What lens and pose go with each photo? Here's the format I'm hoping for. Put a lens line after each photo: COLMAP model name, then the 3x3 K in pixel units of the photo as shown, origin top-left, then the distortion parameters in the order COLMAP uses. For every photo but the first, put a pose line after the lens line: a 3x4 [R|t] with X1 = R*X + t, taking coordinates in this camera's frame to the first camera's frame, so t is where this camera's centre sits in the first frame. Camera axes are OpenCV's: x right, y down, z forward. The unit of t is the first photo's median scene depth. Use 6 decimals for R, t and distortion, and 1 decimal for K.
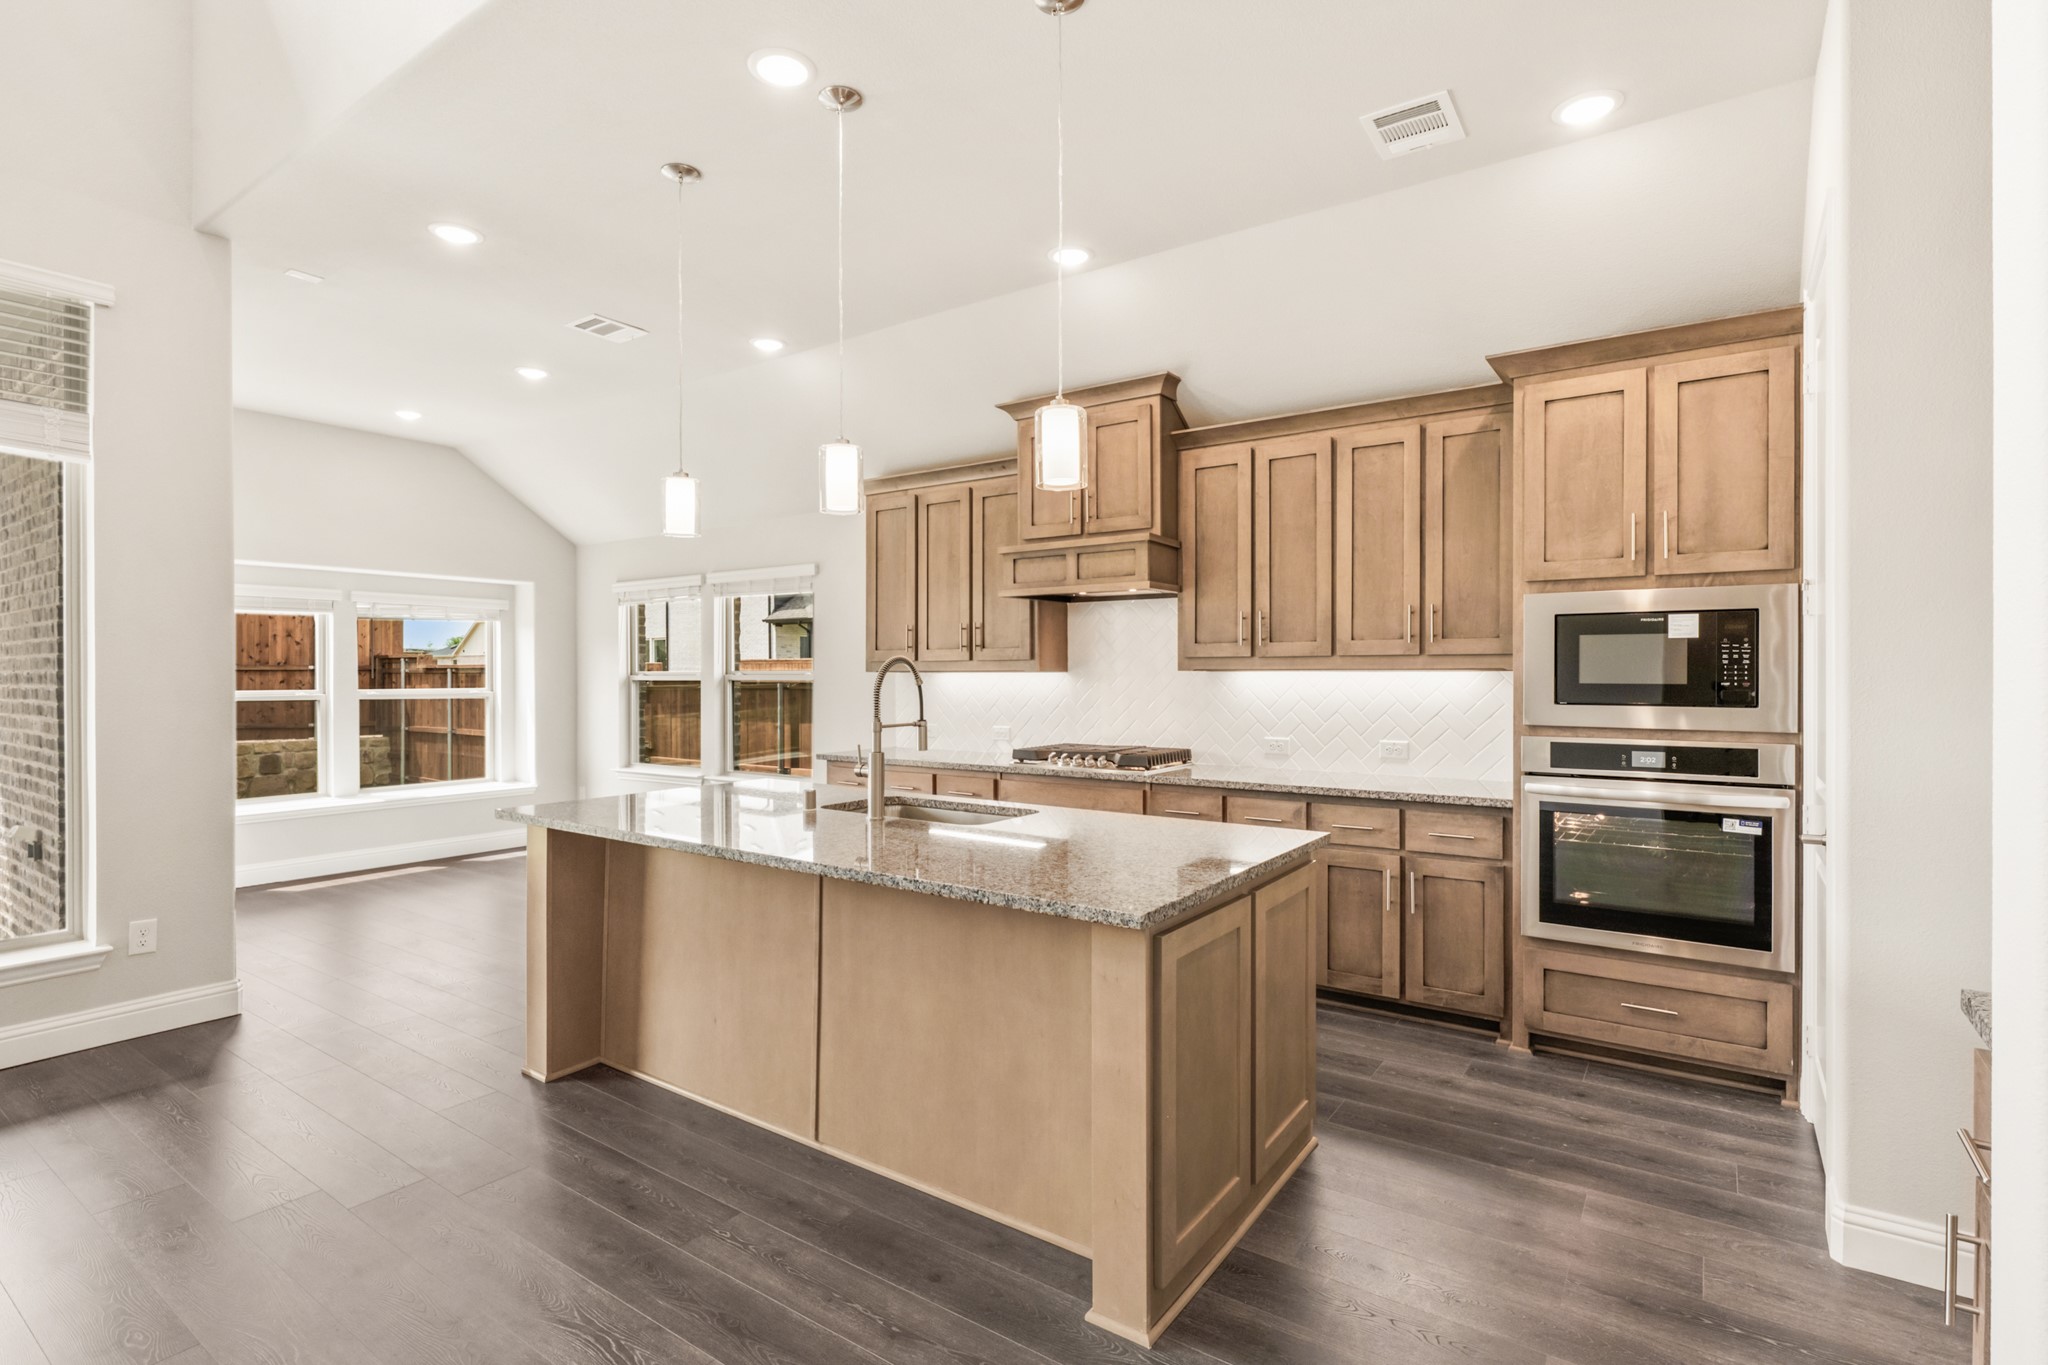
lens RADIAL K [[979.3, 0, 1031.9], [0, 979.3, 678.2], [0, 0, 1]] dist [0.002508, -0.000601]
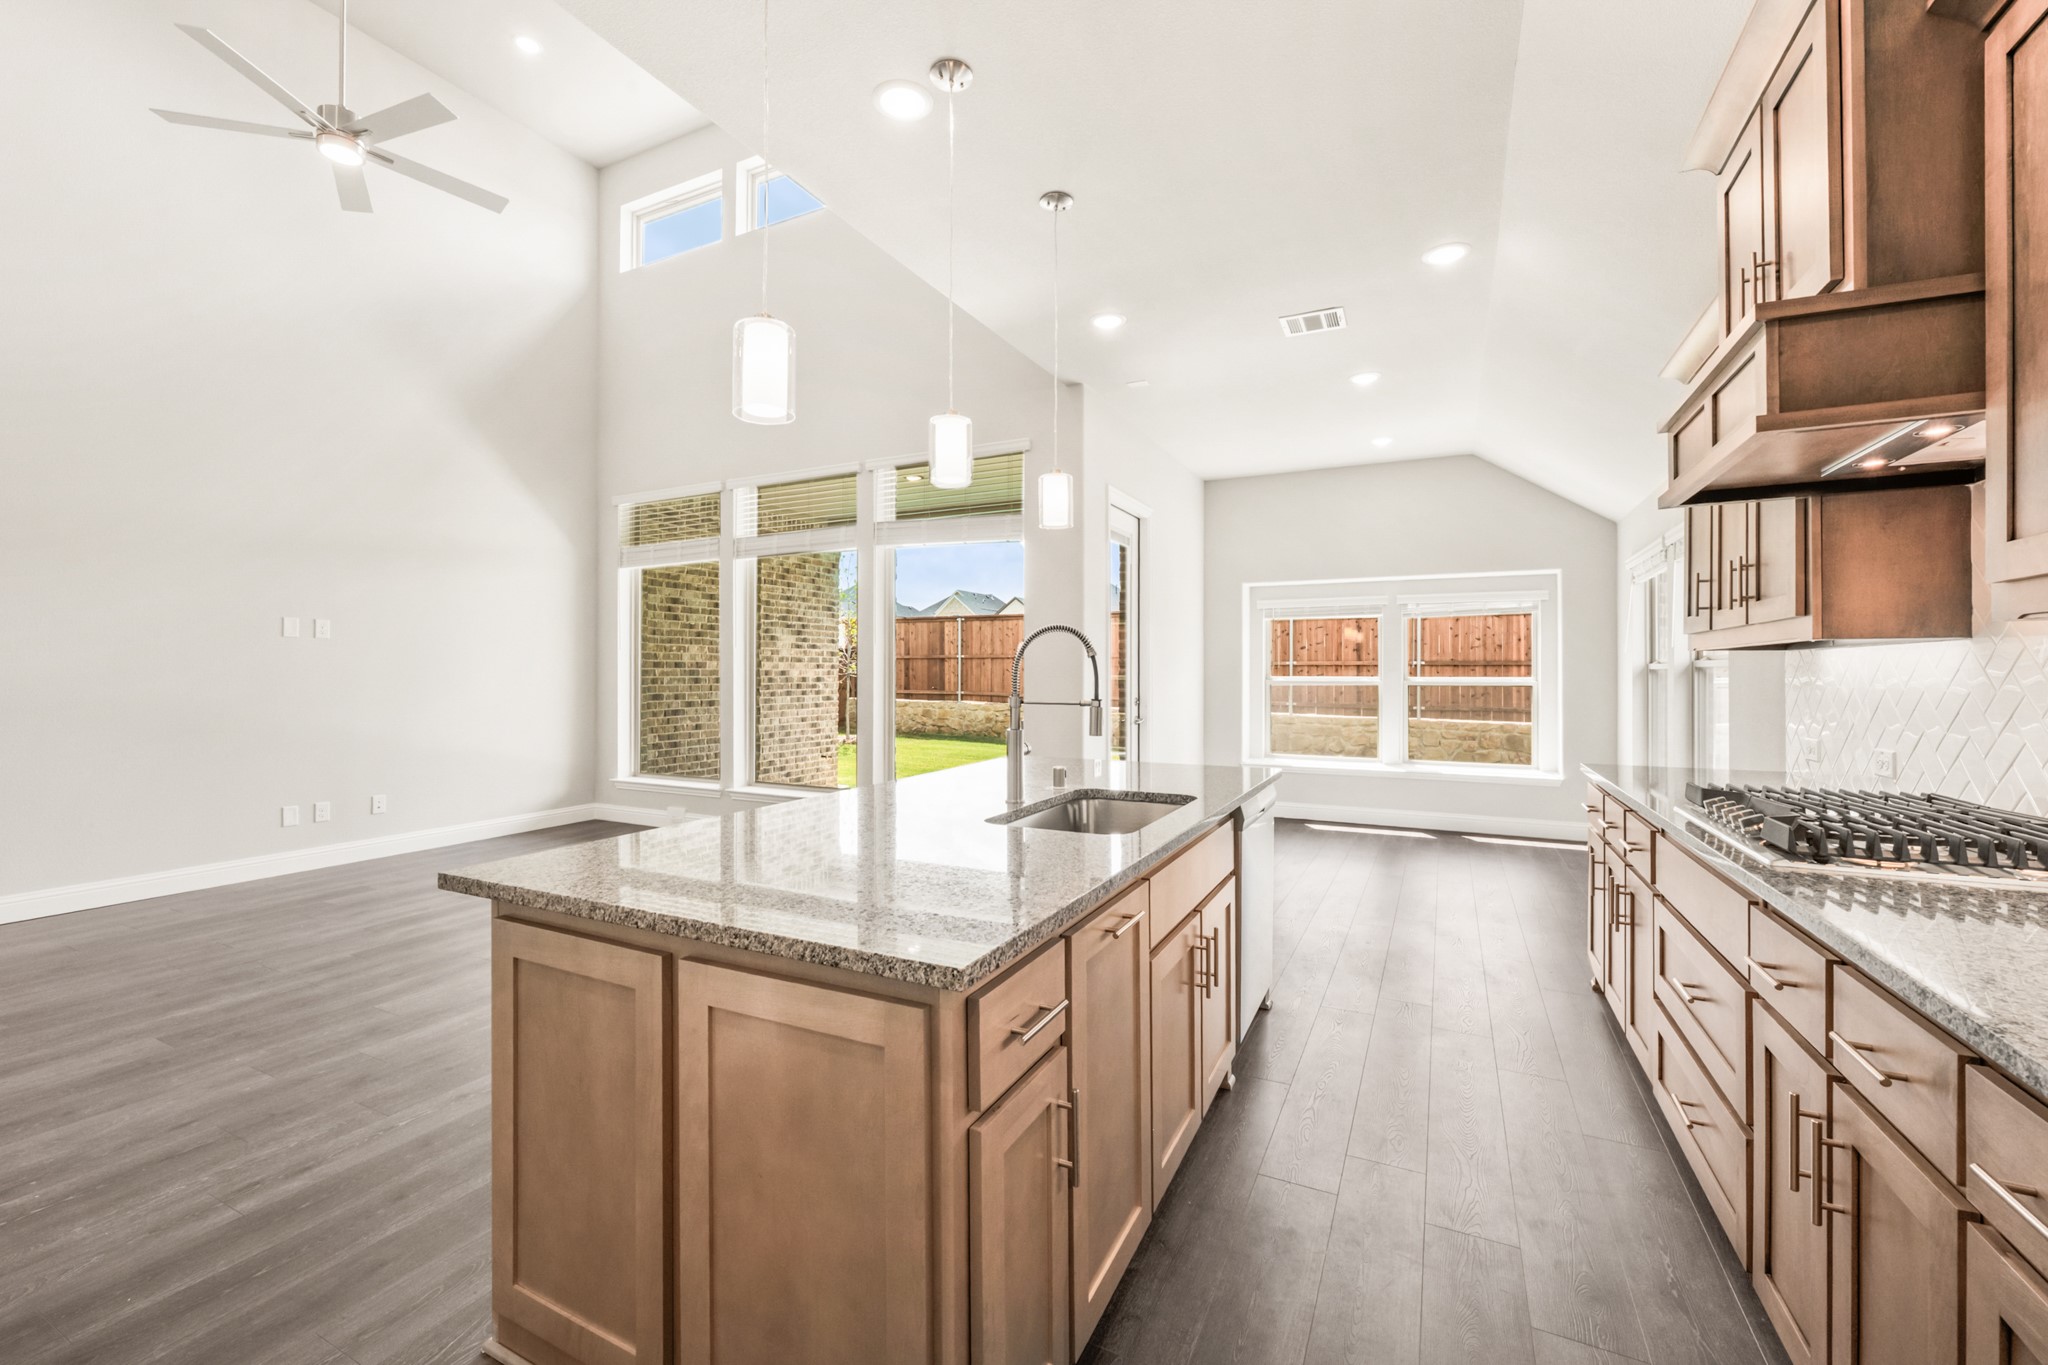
lens RADIAL K [[837.1, 0, 1005.8], [0, 837.1, 669.5], [0, 0, 1]] dist [0.004827, -0.000590]
pose [[0.125144, -0.001239, -0.992138, 0.501787], [-0.008903, 0.999958, -0.002371, 0.017118], [0.992099, 0.009130, 0.125128, 0.715725]]
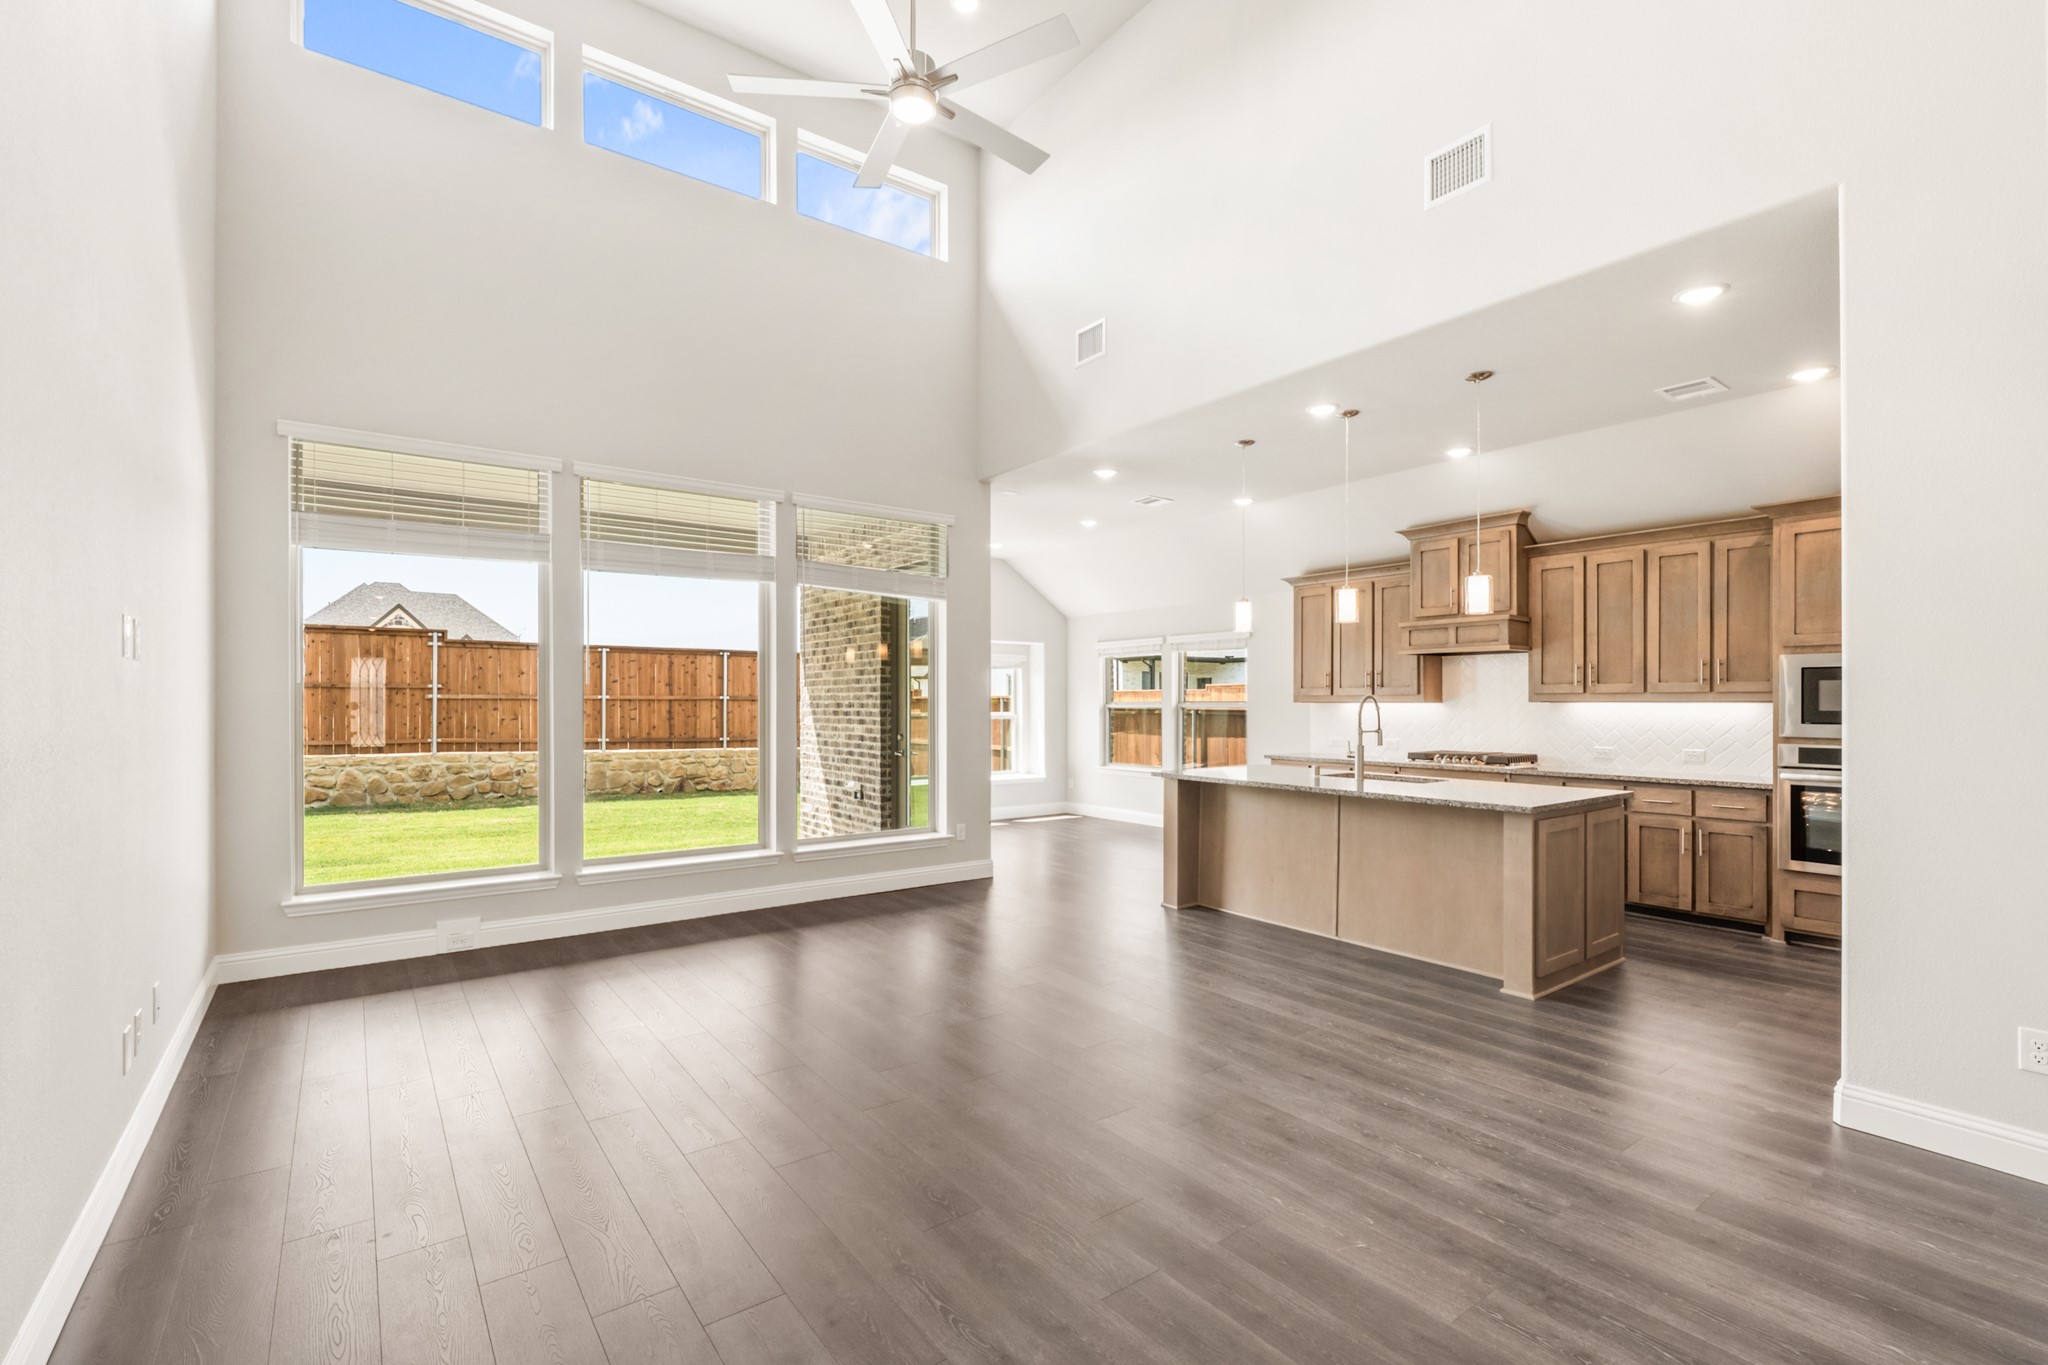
lens RADIAL K [[911.4, 0, 1018.3], [0, 911.4, 702.6], [0, 0, 1]] dist [-0.003172, -0.000437]
pose [[0.944888, 0.000976, -0.327393, -0.165147], [-0.002393, 0.999989, -0.003925, 0.001021], [0.327386, 0.004492, 0.944880, -0.719865]]
